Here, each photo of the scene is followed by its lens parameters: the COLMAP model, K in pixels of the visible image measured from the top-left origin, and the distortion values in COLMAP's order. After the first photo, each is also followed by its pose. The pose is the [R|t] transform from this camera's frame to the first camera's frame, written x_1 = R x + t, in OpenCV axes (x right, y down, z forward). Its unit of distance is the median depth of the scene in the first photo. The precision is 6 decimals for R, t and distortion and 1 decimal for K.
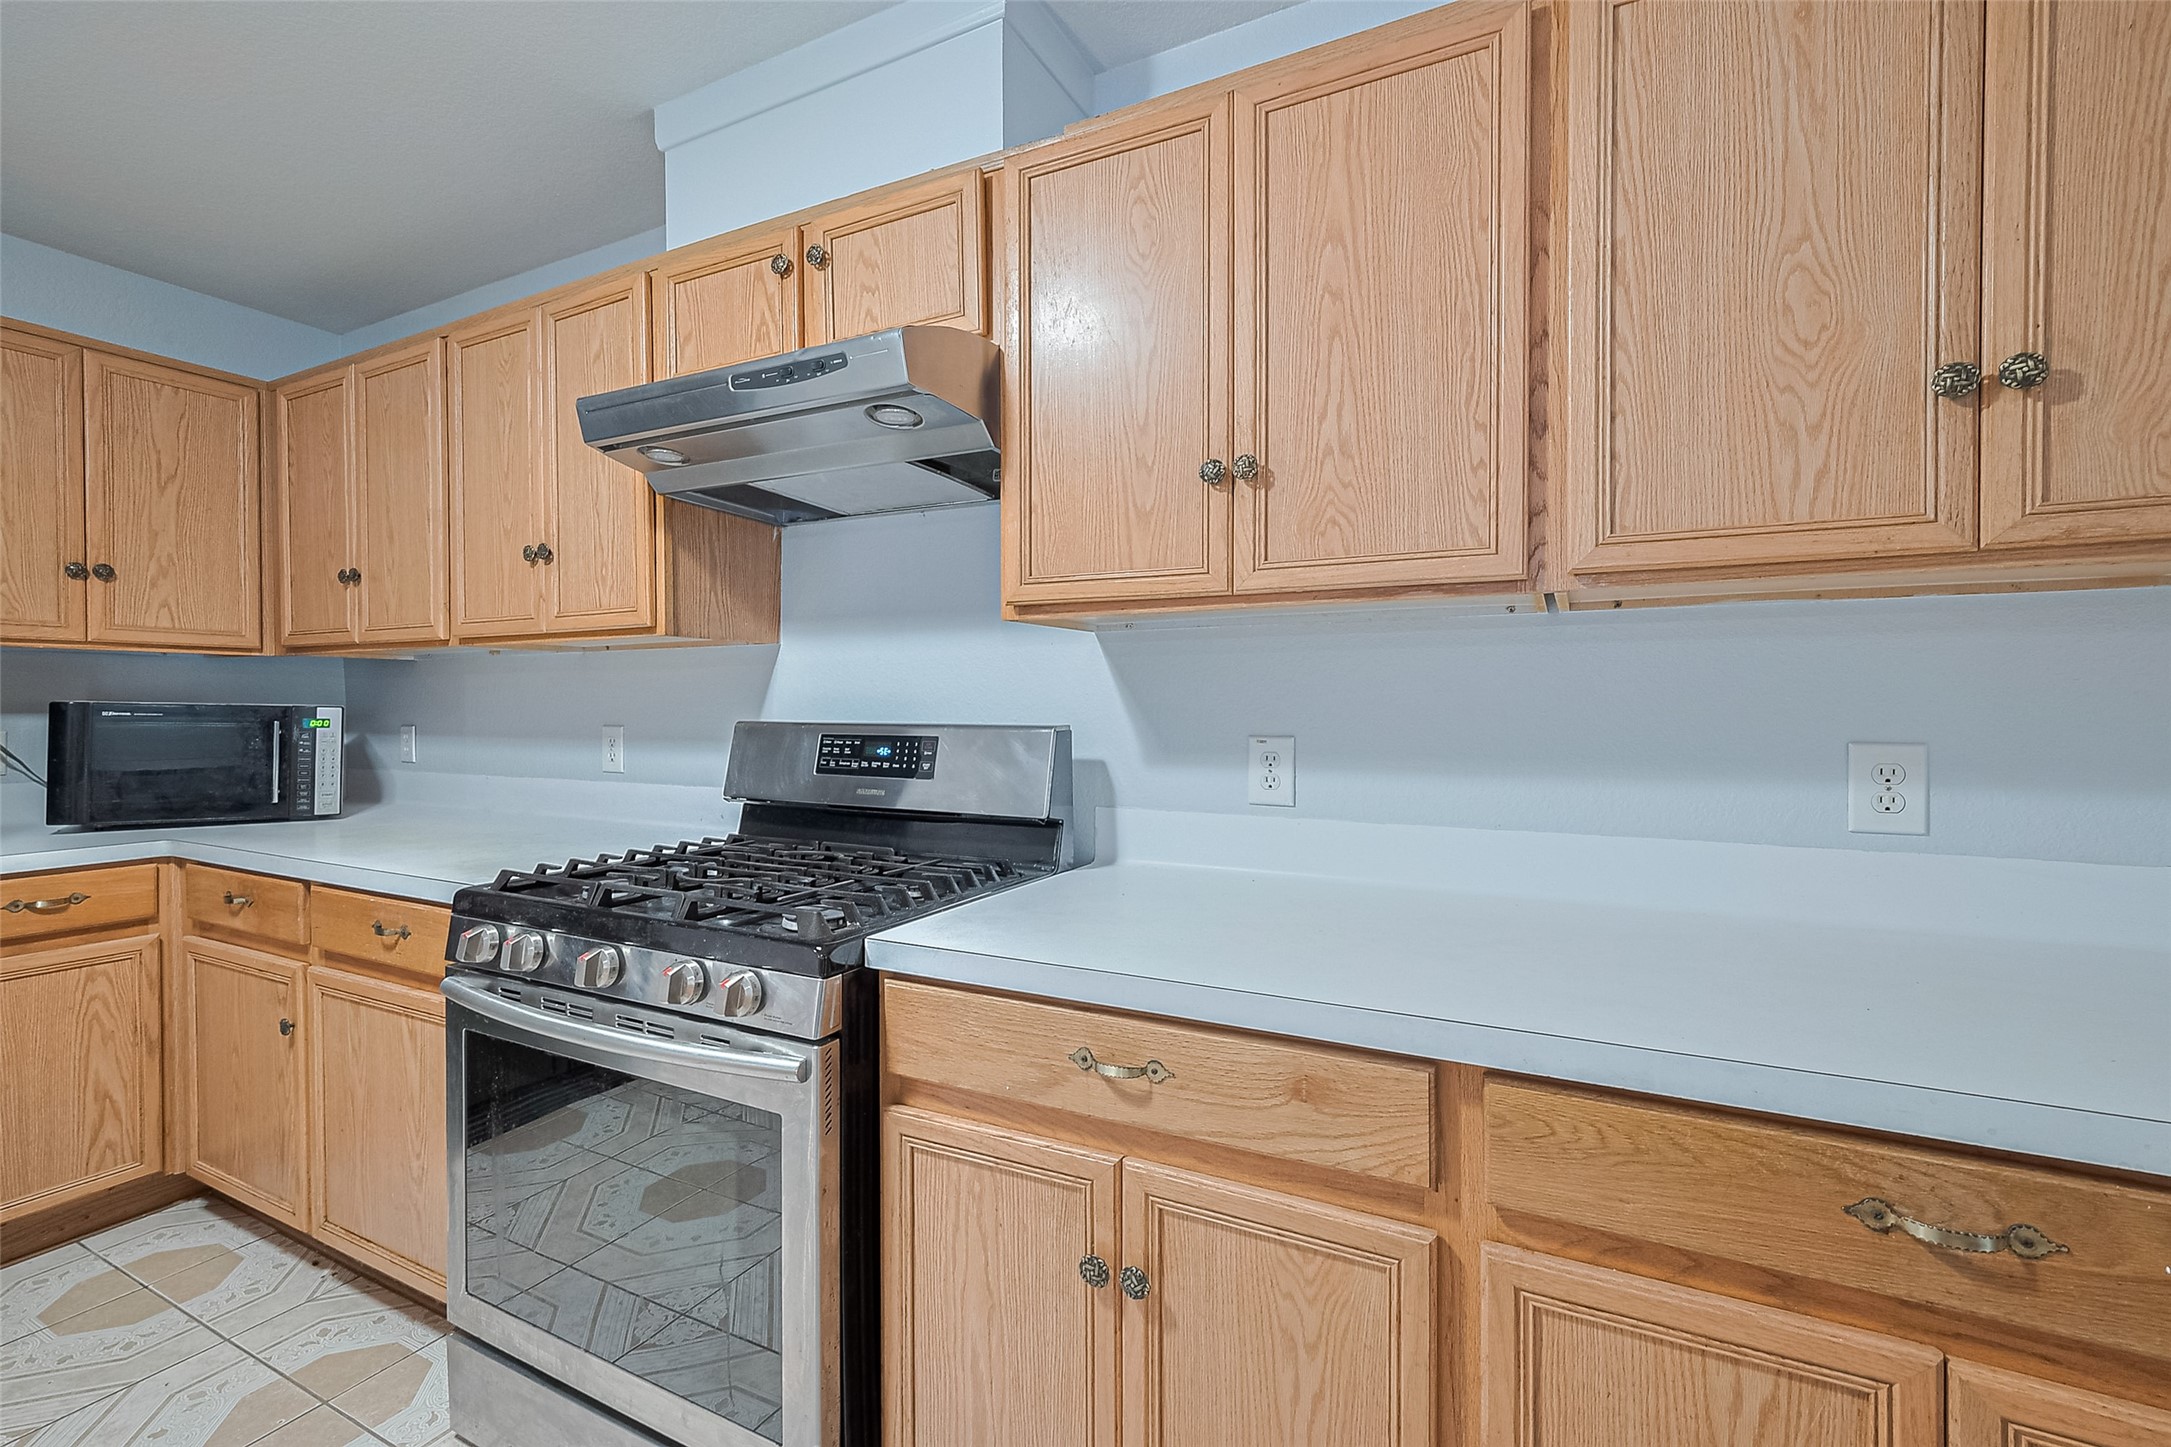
lens RADIAL K [[881.0, 0, 1103.7], [0, 881.0, 714.8], [0, 0, 1]] dist [-0.000086, 0.000328]
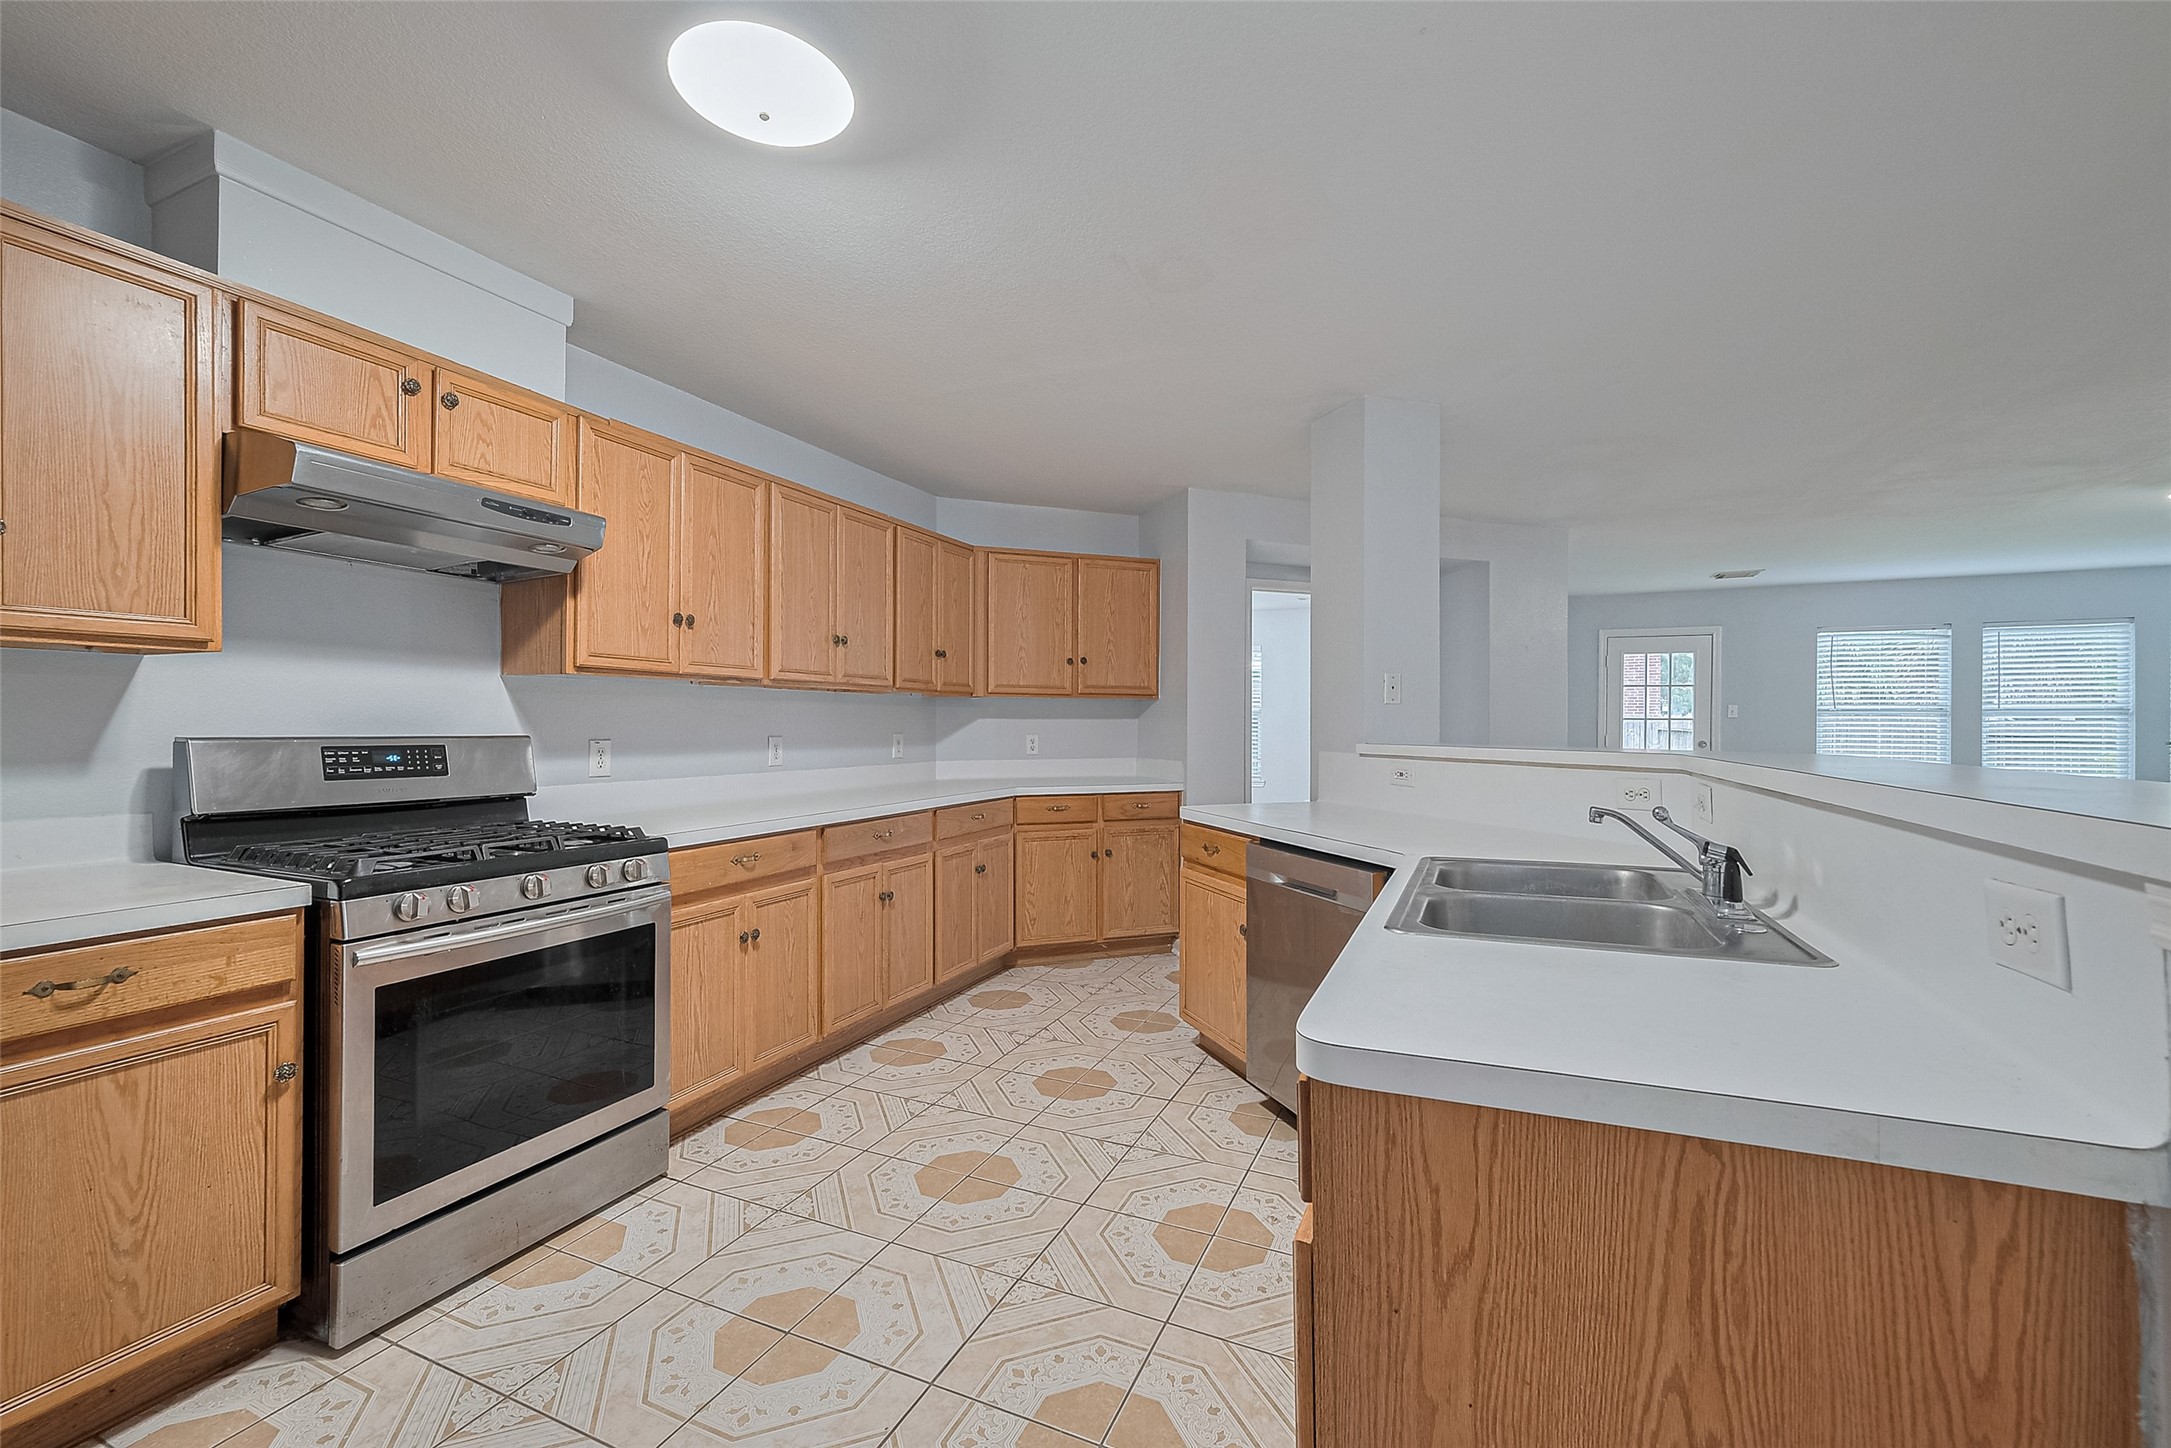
lens RADIAL K [[881.0, 0, 1085.3], [0, 881.0, 724.9], [0, 0, 1]] dist [-0.000086, 0.000328]
pose [[-0.050948, 0.000572, 0.998701, -1.595561], [0.006031, 0.999982, -0.000265, -0.000286], [-0.998683, 0.006010, -0.050950, 0.064281]]
